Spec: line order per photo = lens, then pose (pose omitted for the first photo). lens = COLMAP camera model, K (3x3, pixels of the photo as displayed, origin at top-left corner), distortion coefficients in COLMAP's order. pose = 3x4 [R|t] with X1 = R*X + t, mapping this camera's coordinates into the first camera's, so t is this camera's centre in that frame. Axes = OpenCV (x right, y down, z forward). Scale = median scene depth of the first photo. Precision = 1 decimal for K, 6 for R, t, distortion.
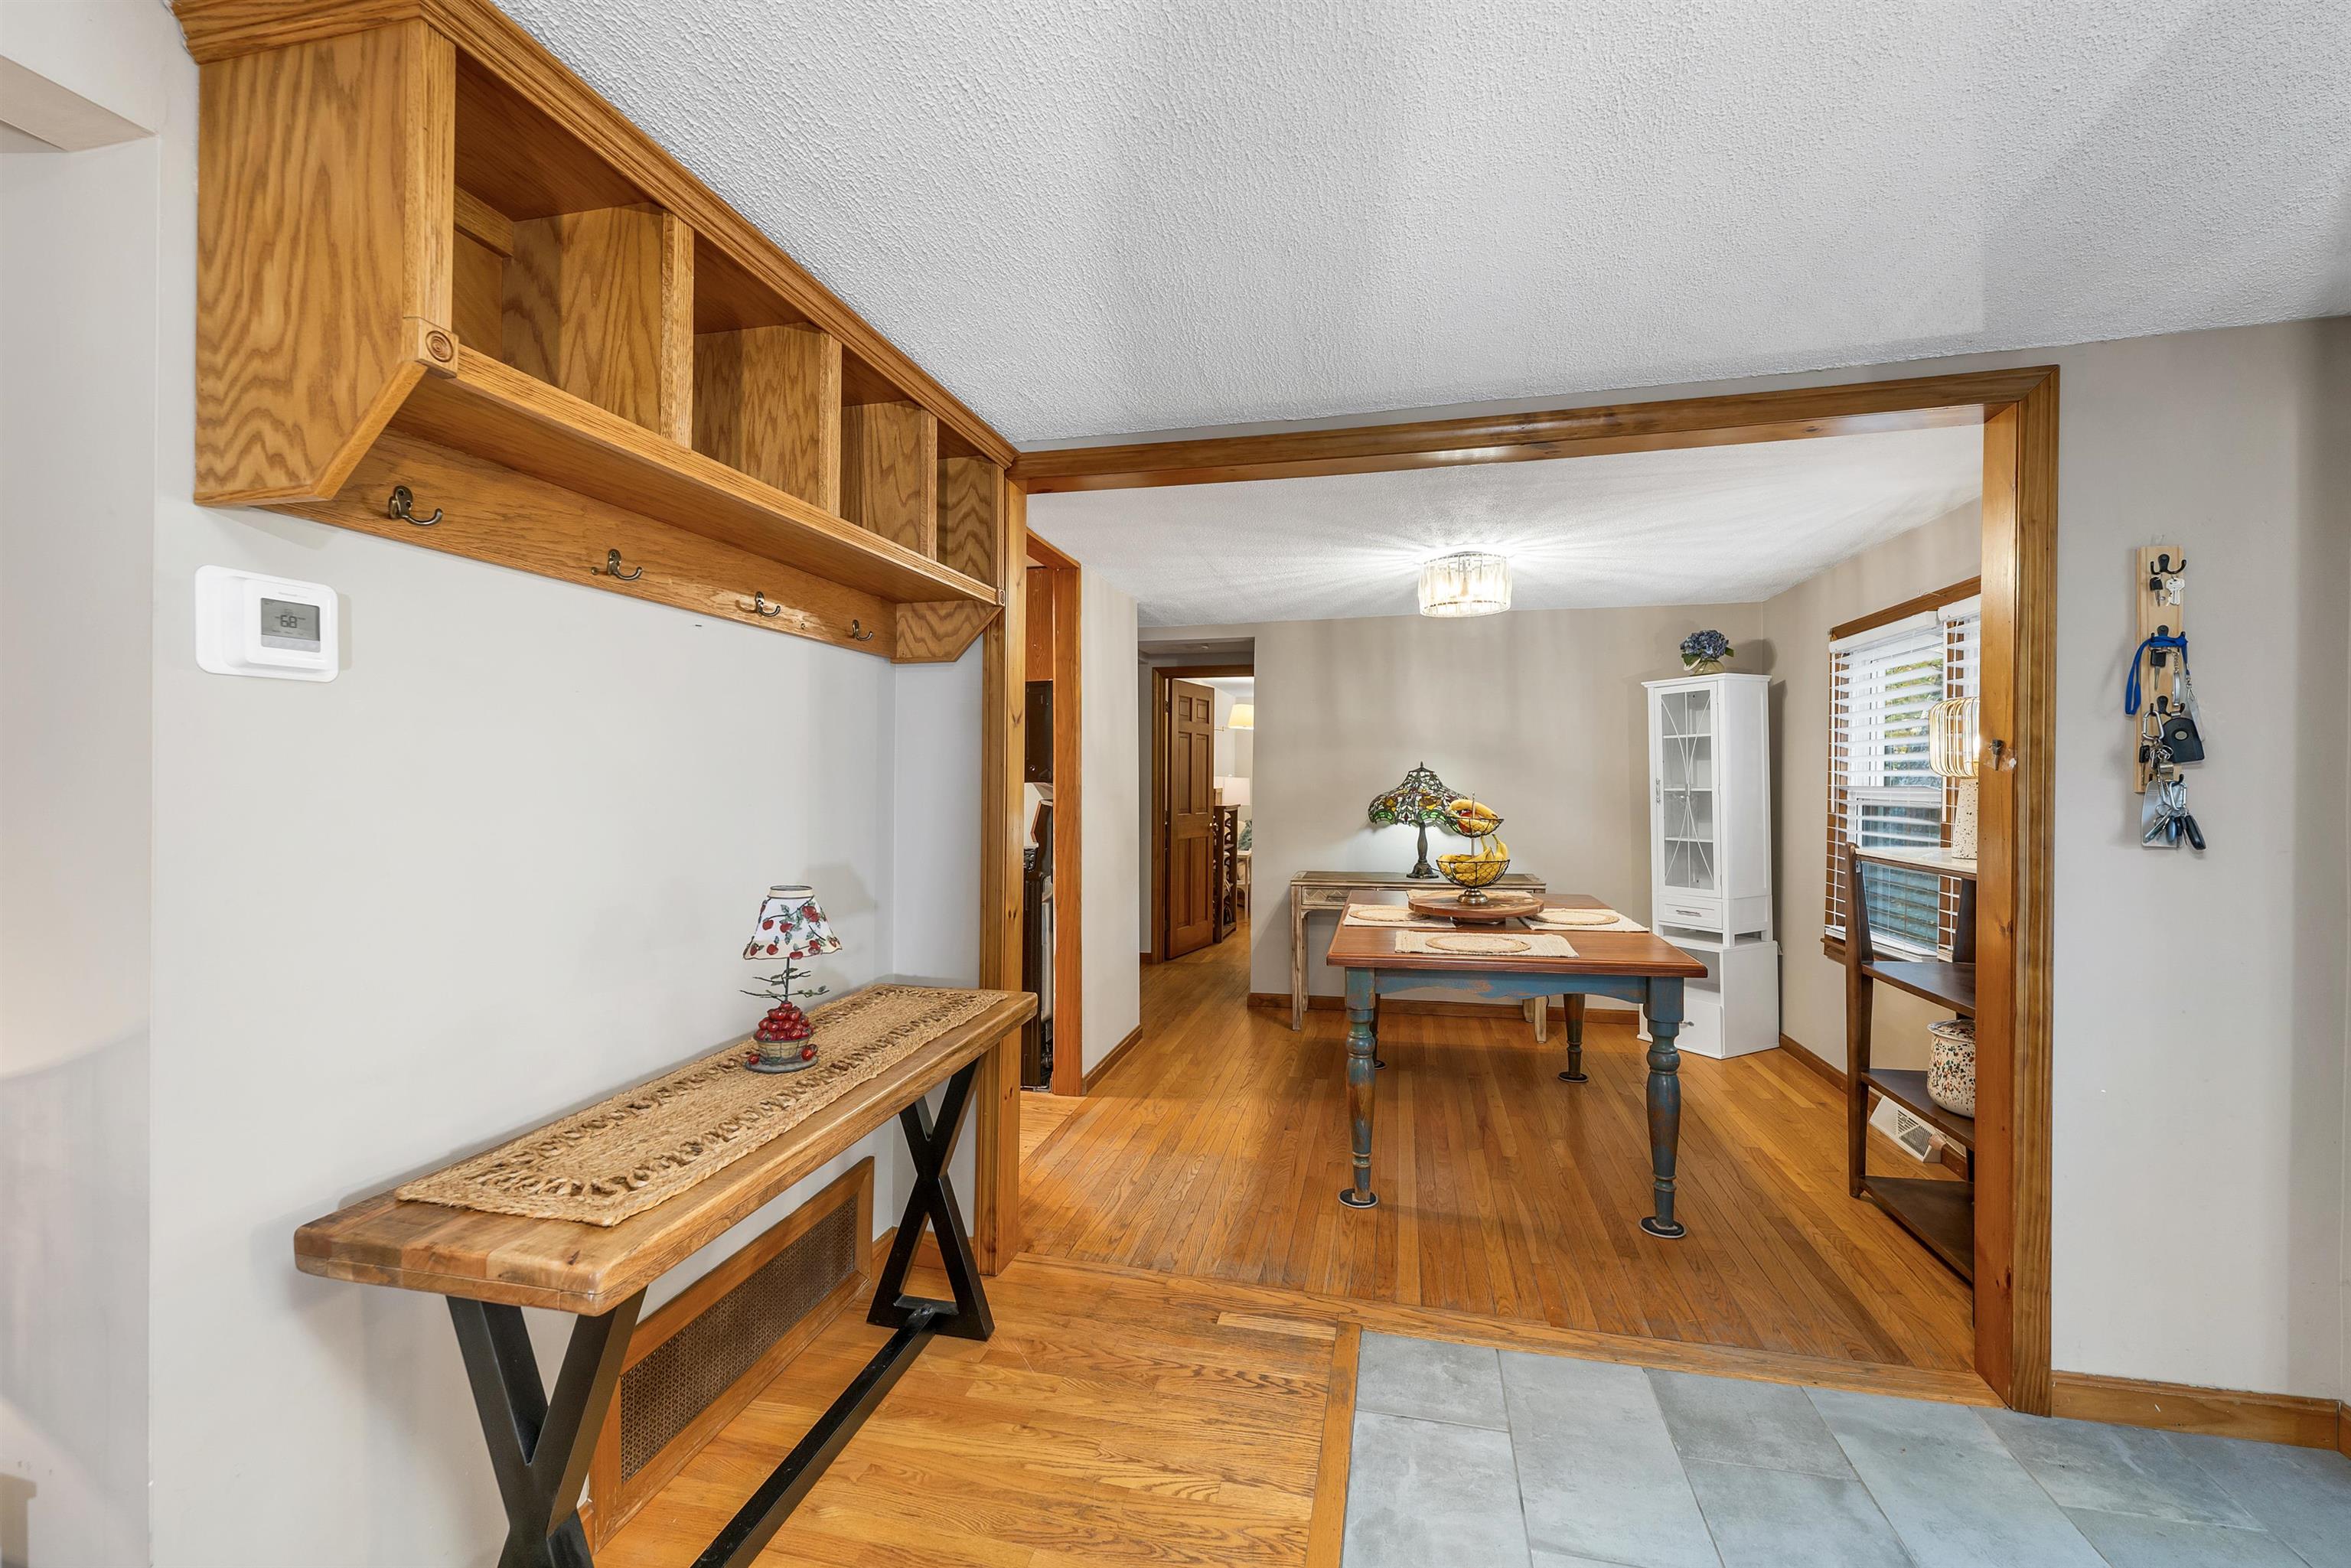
lens RADIAL K [[988.4, 0, 1156.5], [0, 988.4, 780.1], [0, 0, 1]] dist [0.001783, 0.000136]
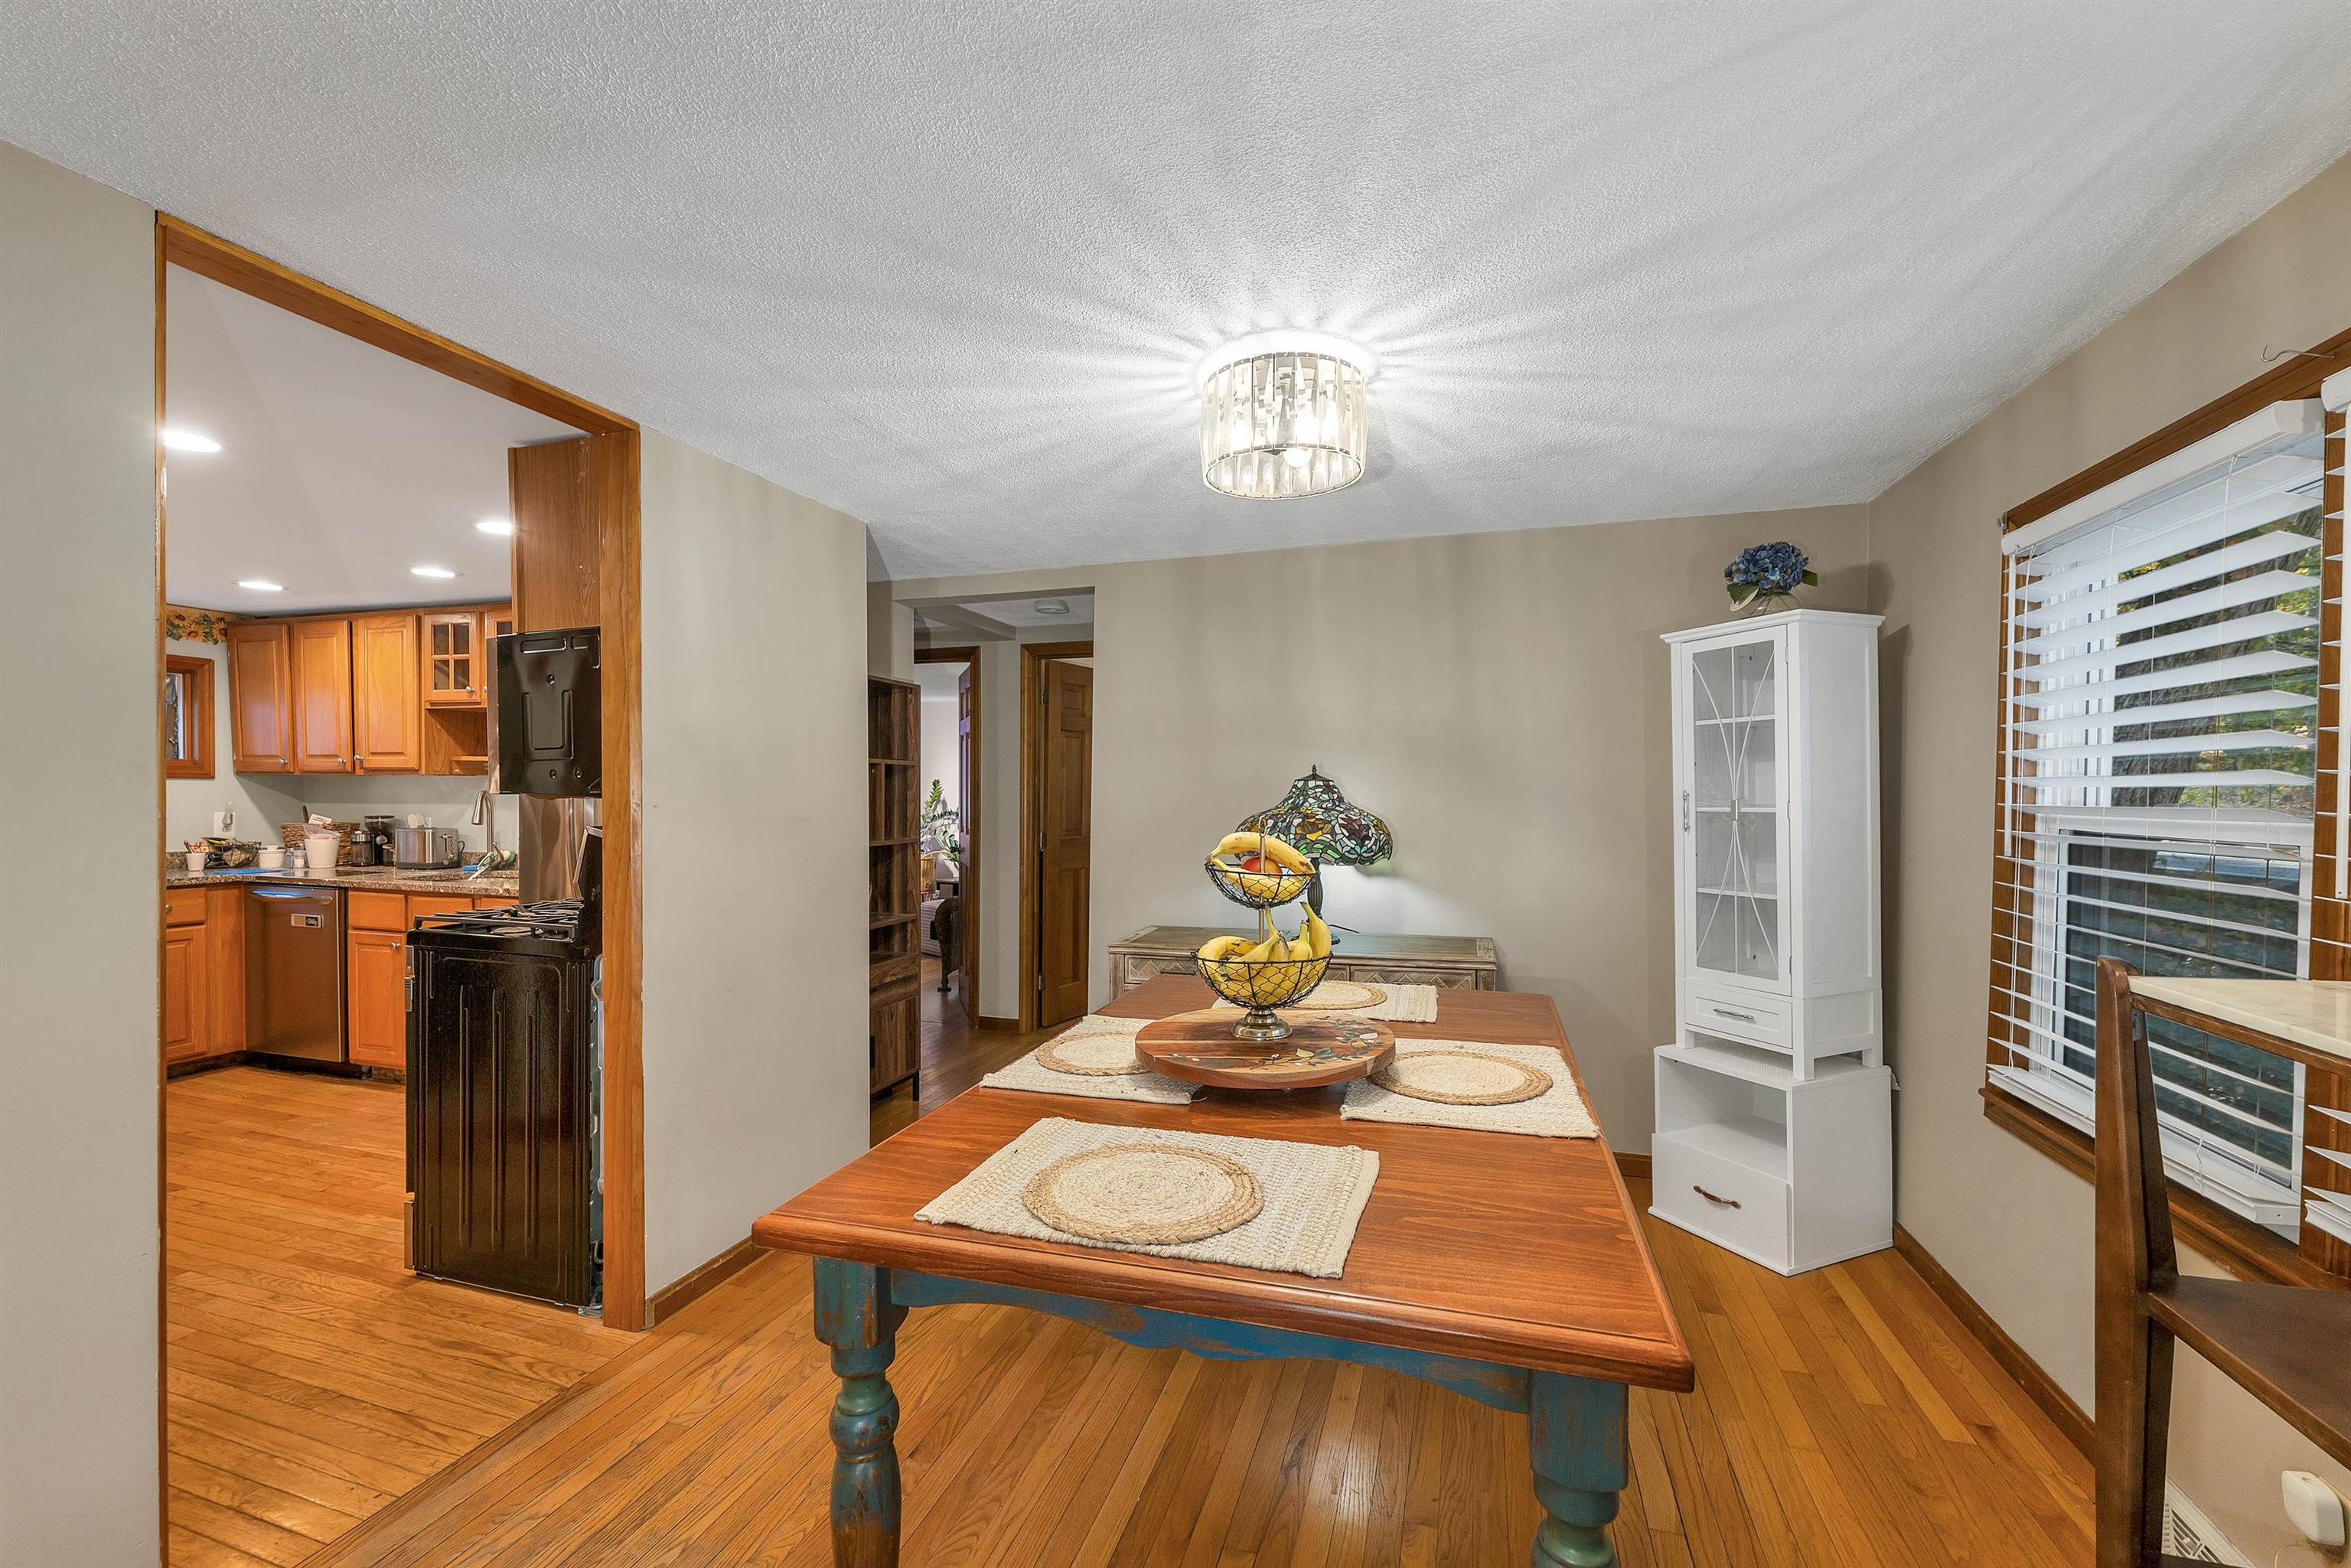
lens RADIAL K [[988.4, 0, 1148.2], [0, 988.4, 802.1], [0, 0, 1]] dist [0.001783, 0.000136]
pose [[0.996980, 0.002614, -0.077617, 0.233094], [-0.001677, 0.999925, 0.012136, -0.001852], [0.077642, -0.011970, 0.996909, 0.381452]]
